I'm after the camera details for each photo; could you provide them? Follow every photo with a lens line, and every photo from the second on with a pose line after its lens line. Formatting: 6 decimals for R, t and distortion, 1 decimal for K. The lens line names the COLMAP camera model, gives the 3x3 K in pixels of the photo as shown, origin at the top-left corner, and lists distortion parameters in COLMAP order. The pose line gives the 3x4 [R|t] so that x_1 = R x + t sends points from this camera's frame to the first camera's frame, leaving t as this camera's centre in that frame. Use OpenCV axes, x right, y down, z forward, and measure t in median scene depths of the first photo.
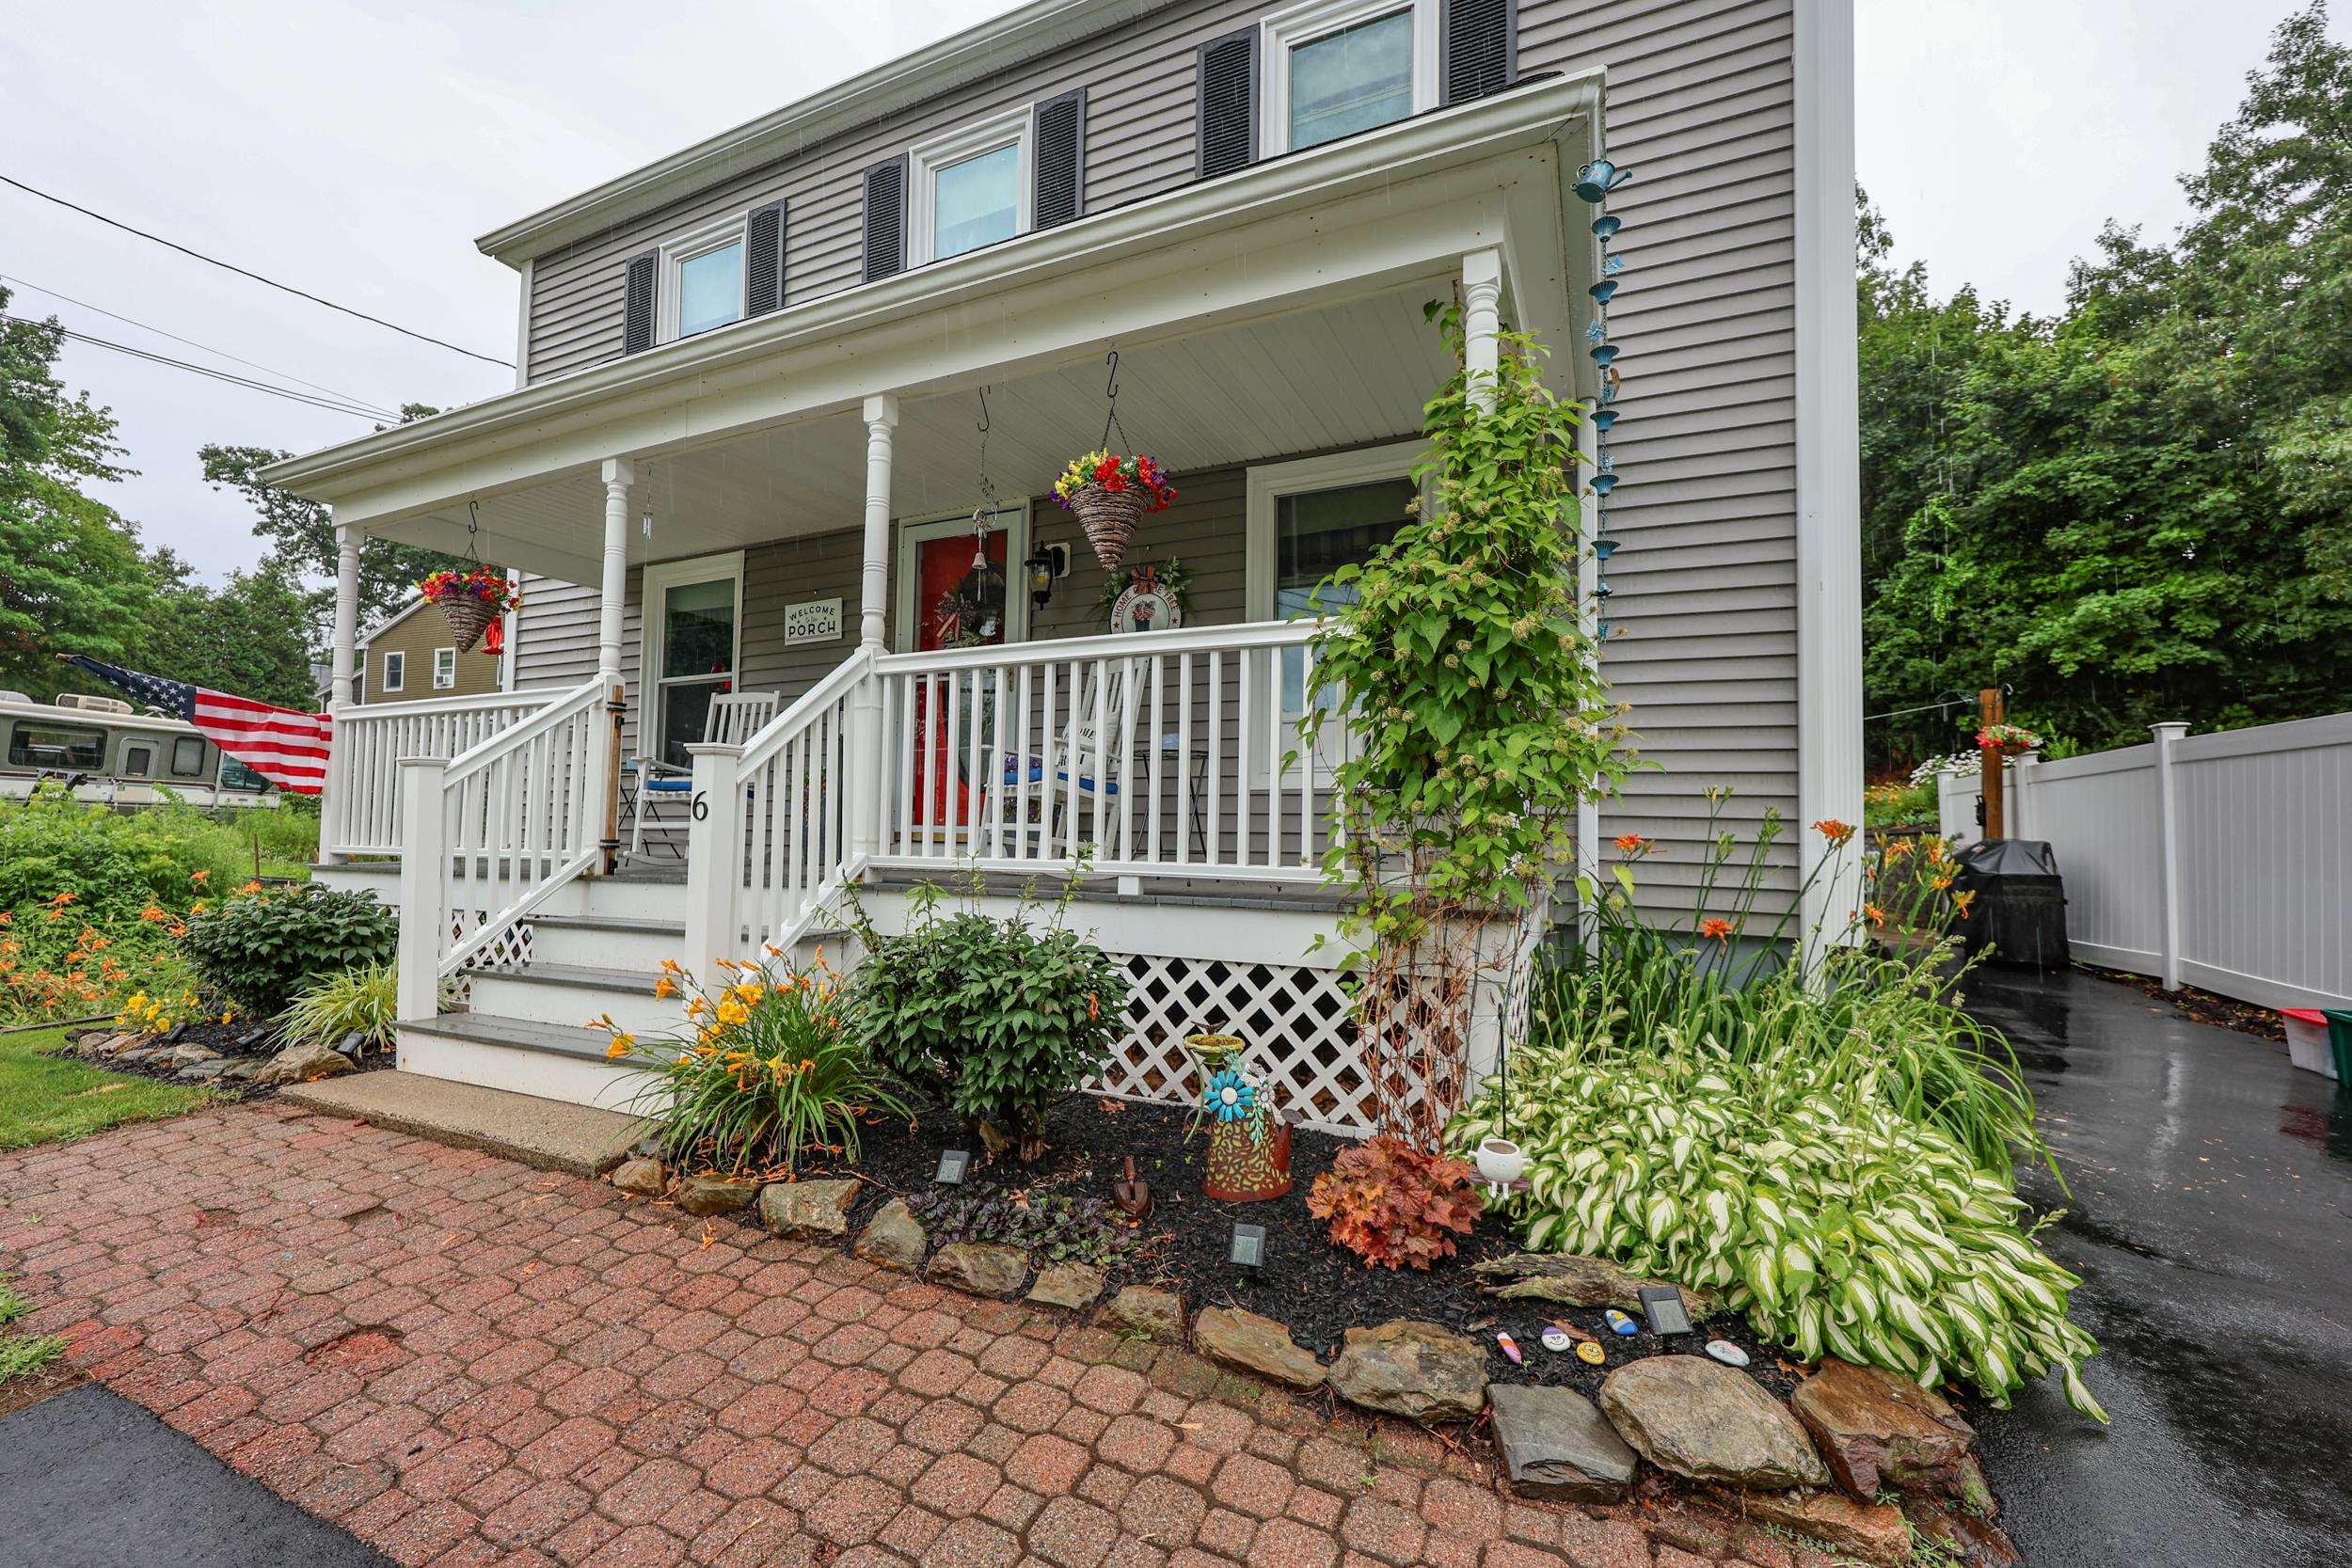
lens RADIAL K [[1000.9, 0, 1151.2], [0, 1000.9, 799.6], [0, 0, 1]] dist [-0.002497, 0.000809]
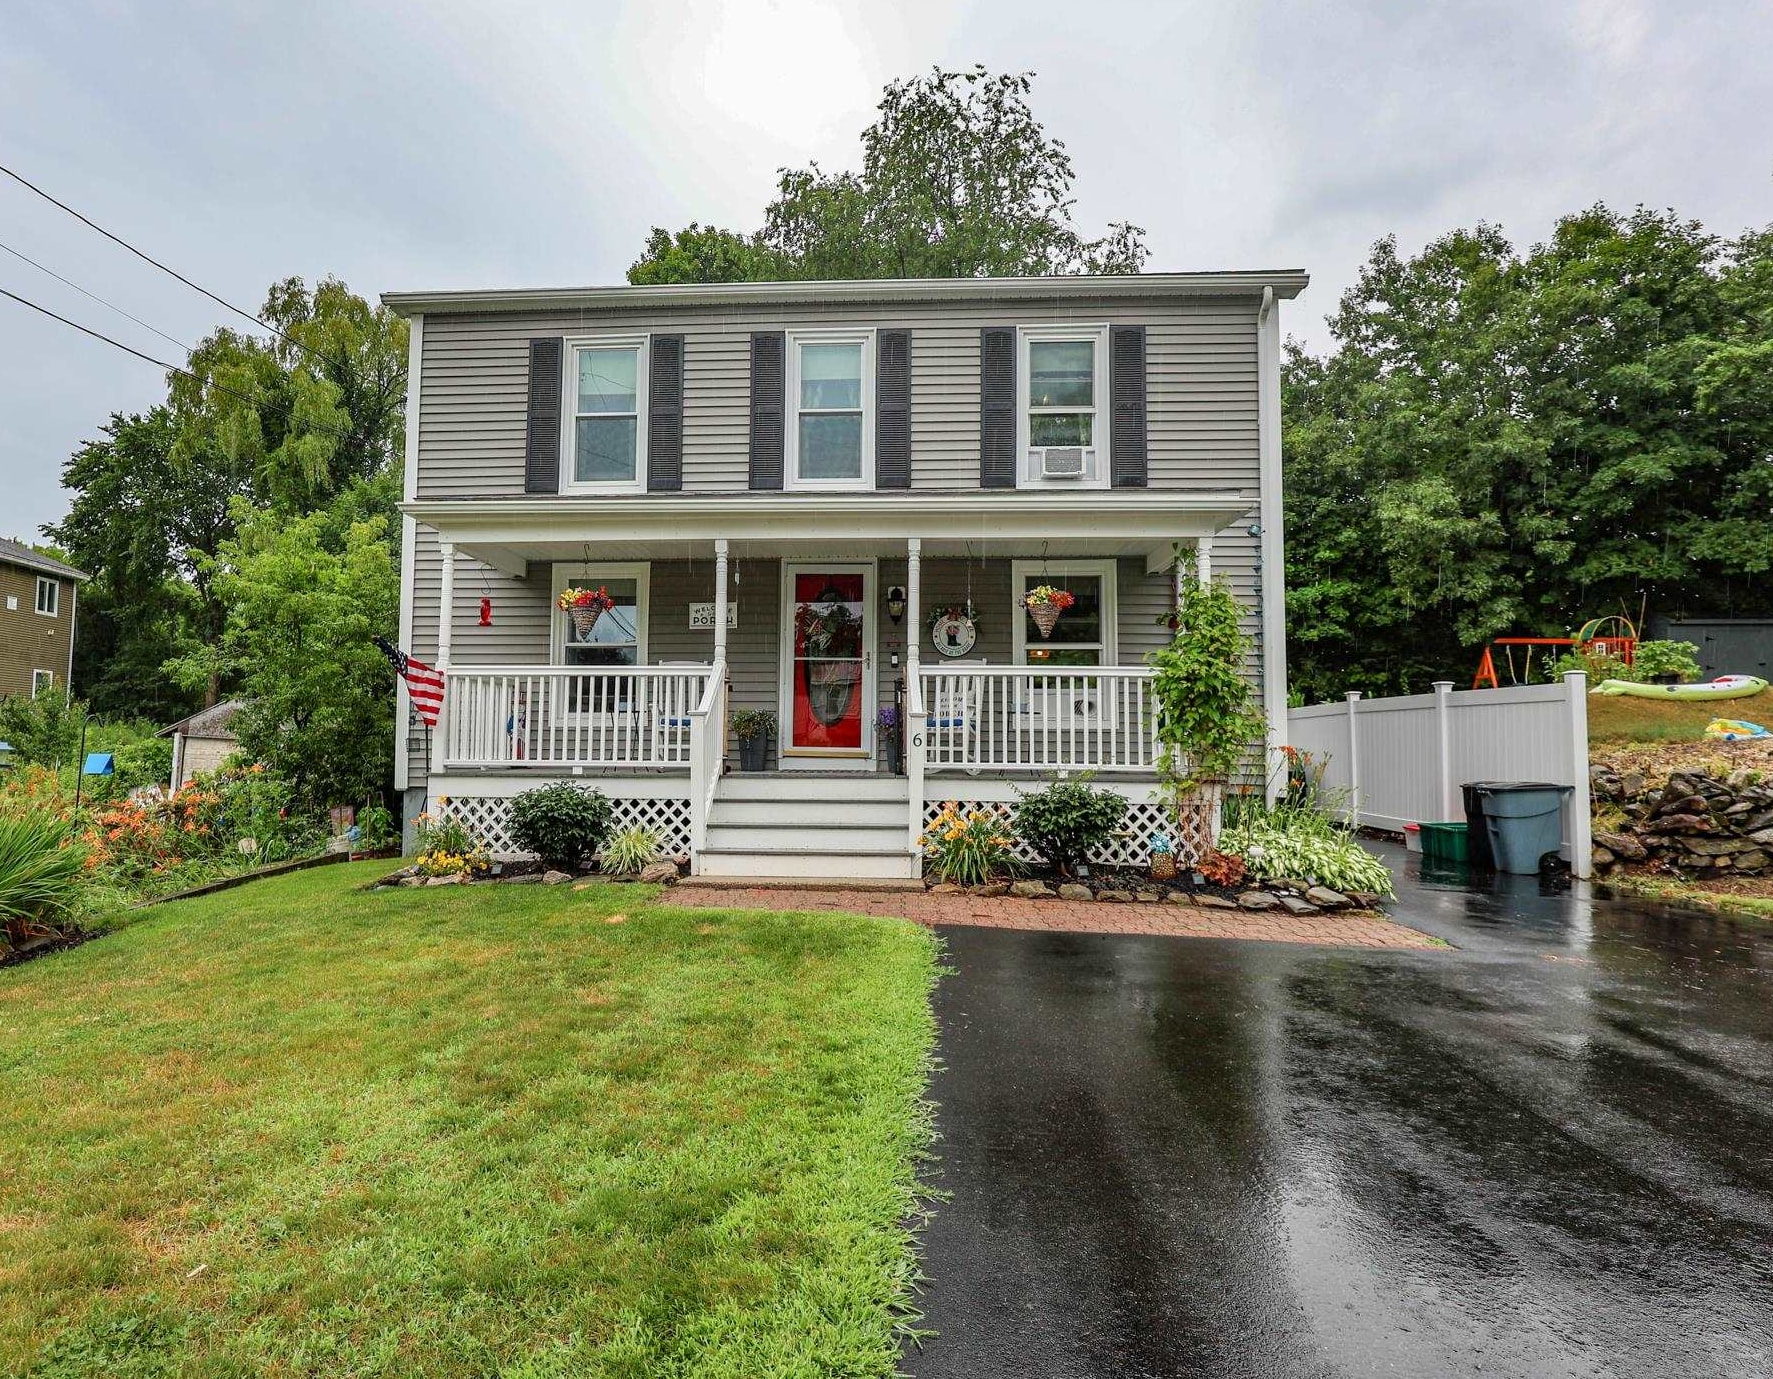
lens RADIAL K [[952.5, 0, 891.1], [0, 952.5, 693.1], [0, 0, 1]] dist [-0.014748, -0.000514]
pose [[0.928277, 0.021124, 0.371288, -0.149897], [-0.012487, 0.999593, -0.025652, -0.005226], [-0.371679, 0.019176, 0.928163, -0.113583]]
